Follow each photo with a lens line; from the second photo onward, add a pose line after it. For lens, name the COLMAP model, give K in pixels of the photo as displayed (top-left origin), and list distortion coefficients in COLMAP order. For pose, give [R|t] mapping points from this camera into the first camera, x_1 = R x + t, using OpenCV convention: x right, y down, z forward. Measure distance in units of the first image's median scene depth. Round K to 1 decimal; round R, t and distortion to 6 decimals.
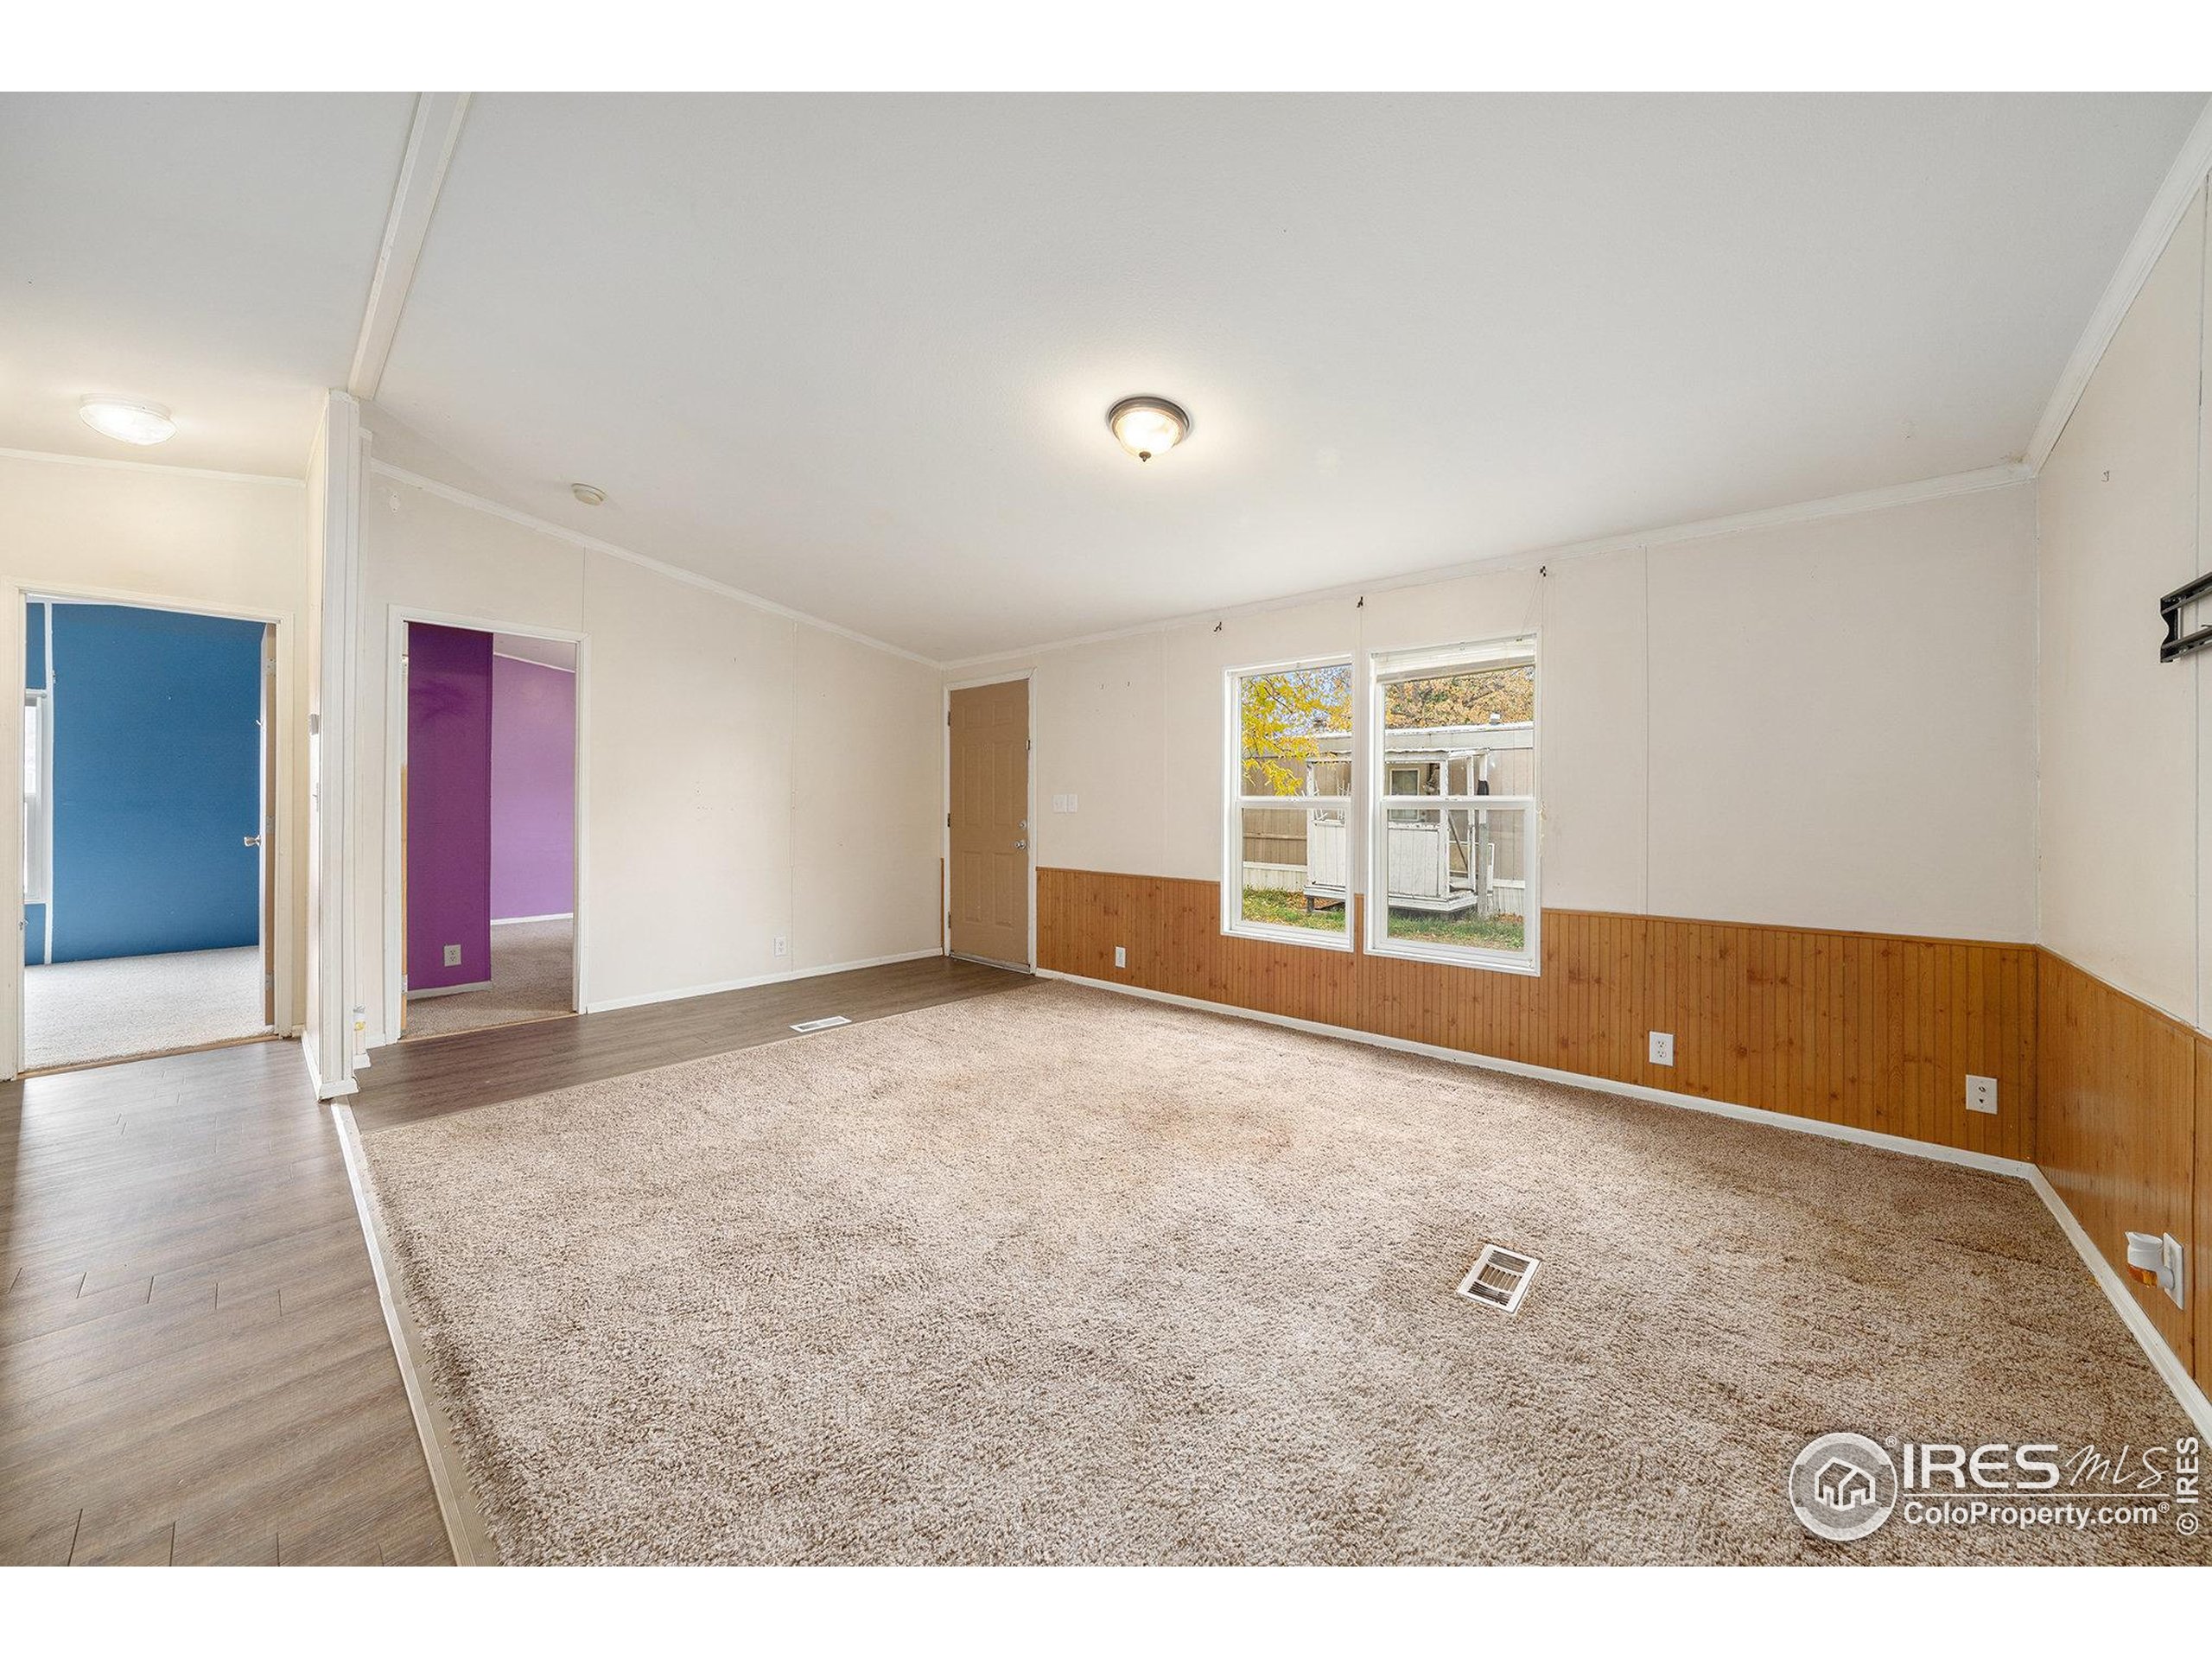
lens RADIAL K [[761.9, 0, 1097.4], [0, 761.9, 796.2], [0, 0, 1]] dist [0.015839, 0.000049]
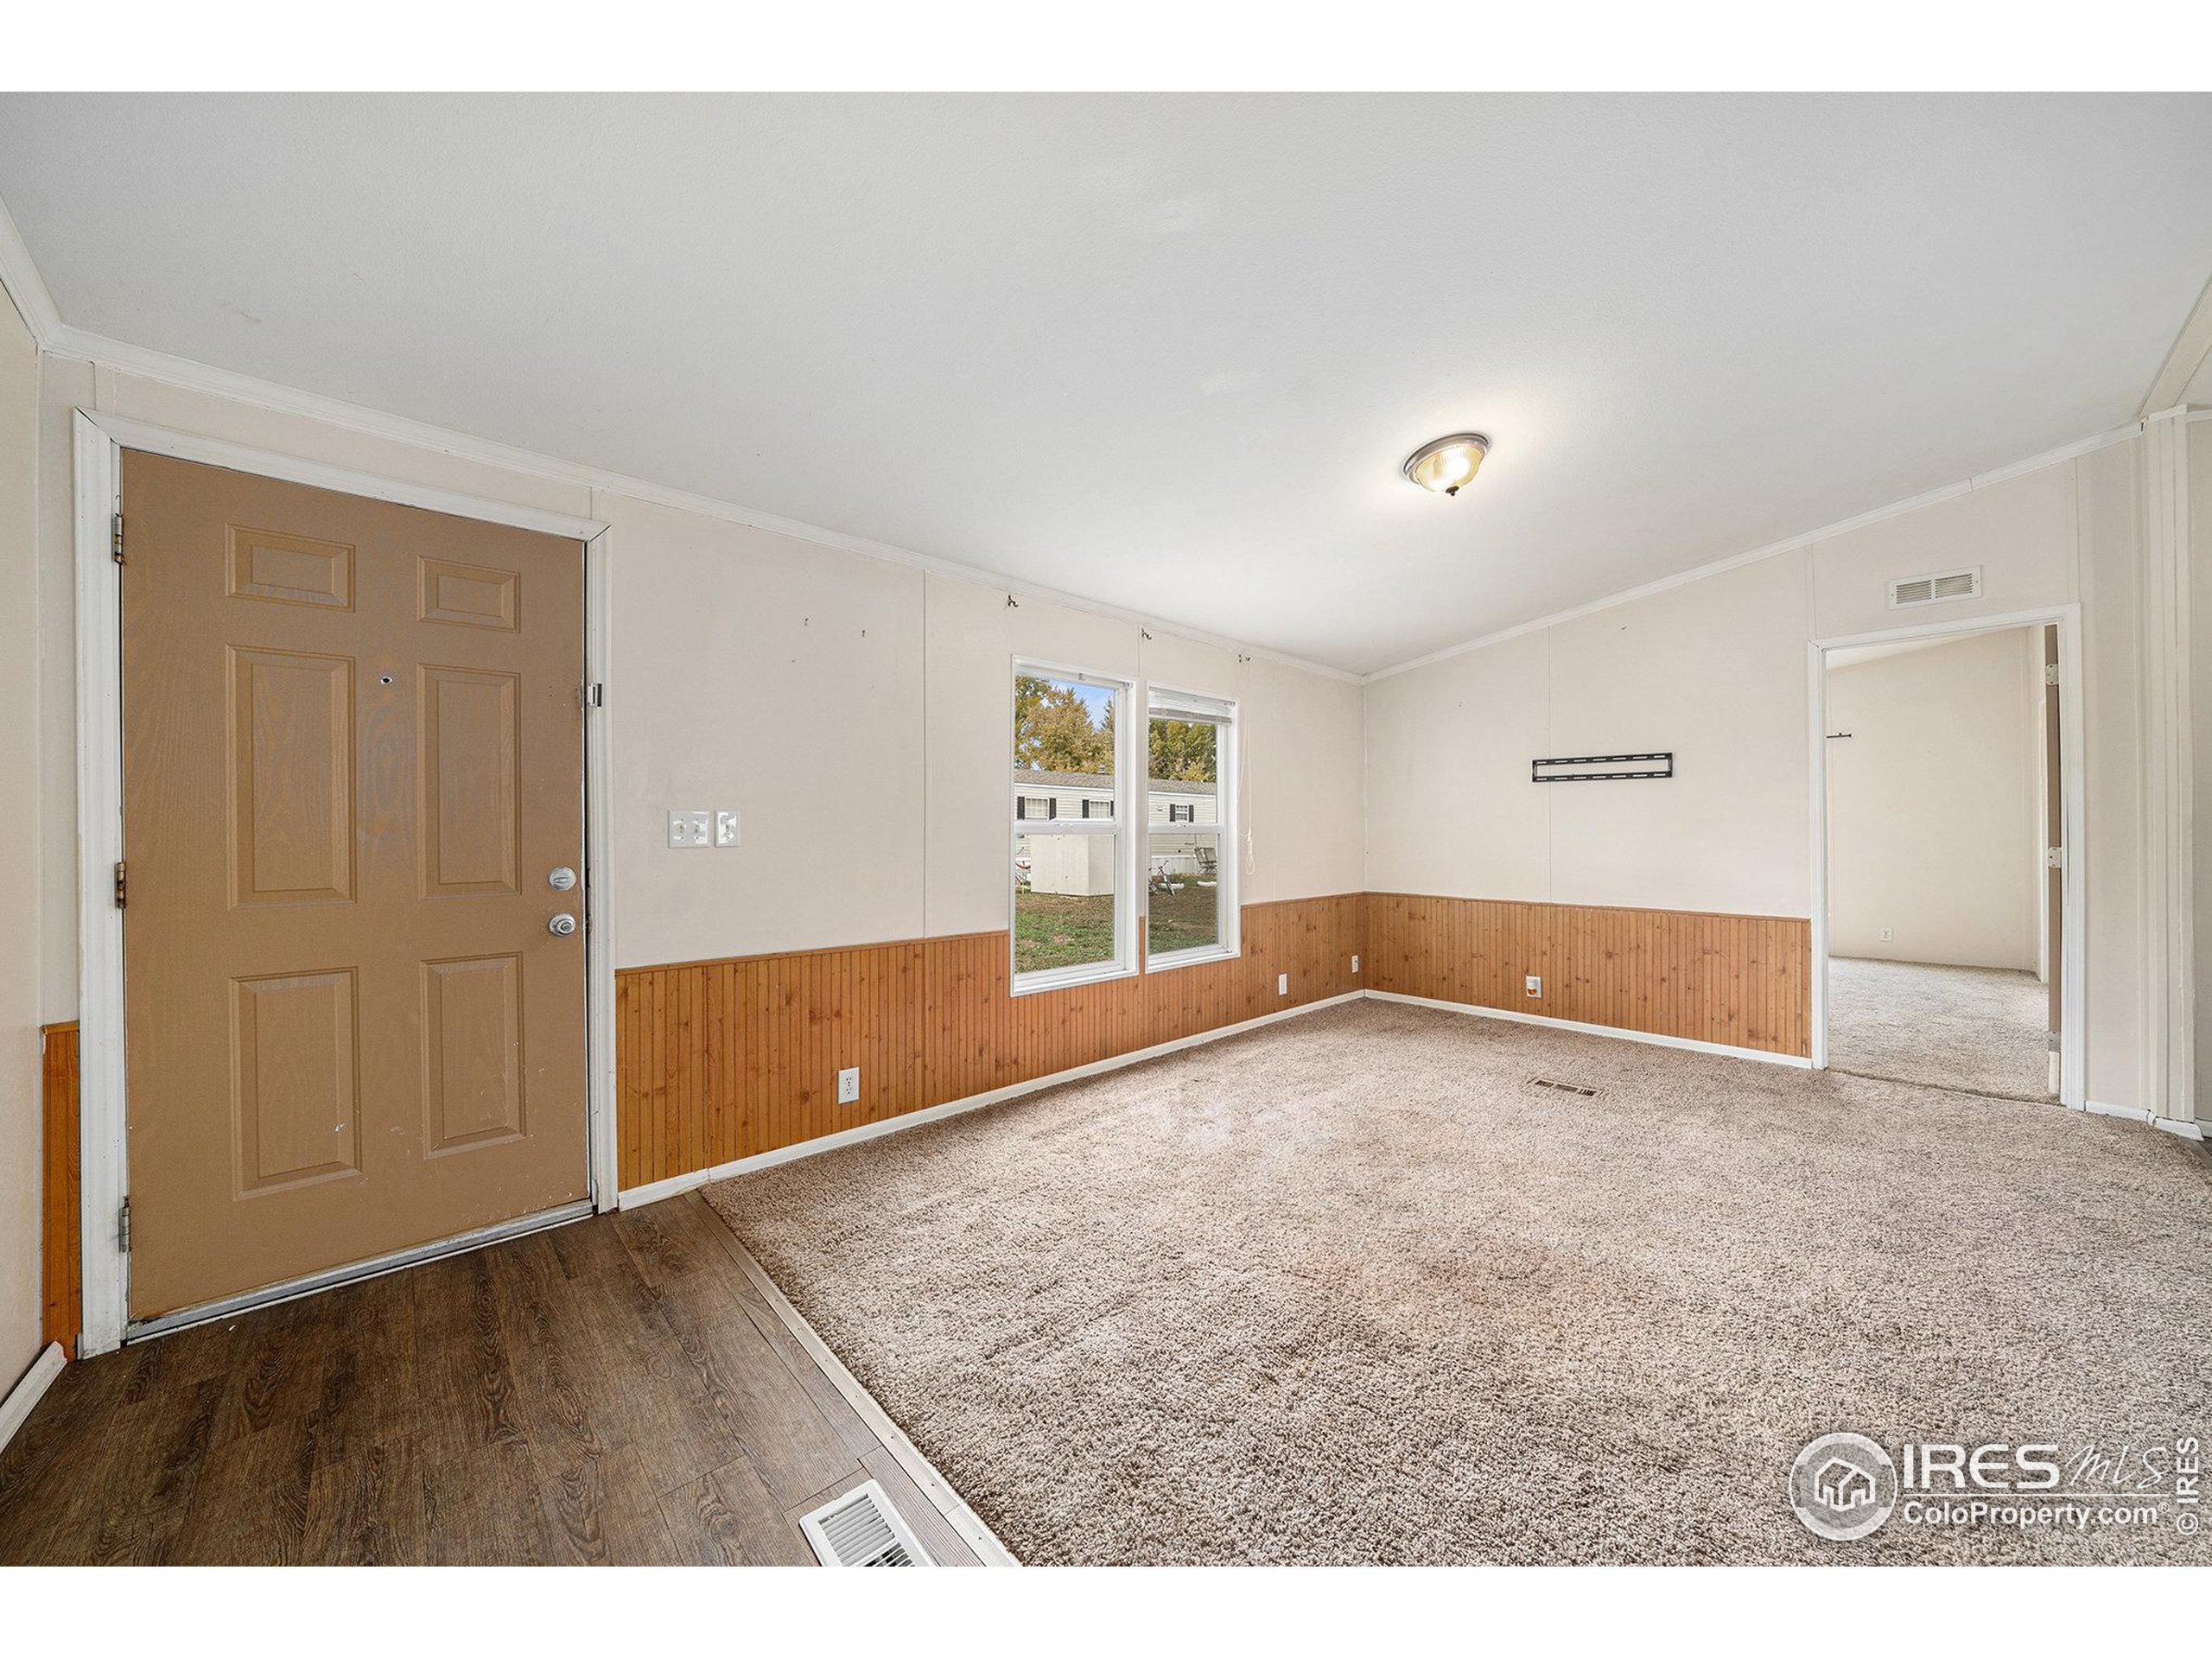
lens RADIAL K [[793.5, 0, 1106.0], [0, 793.5, 829.5], [0, 0, 1]] dist [-0.001484, 0.000078]
pose [[0.104380, -0.002718, 0.994534, -0.569538], [-0.012843, 0.999909, 0.004081, 0.004289], [-0.994455, -0.013199, 0.104335, 0.734409]]
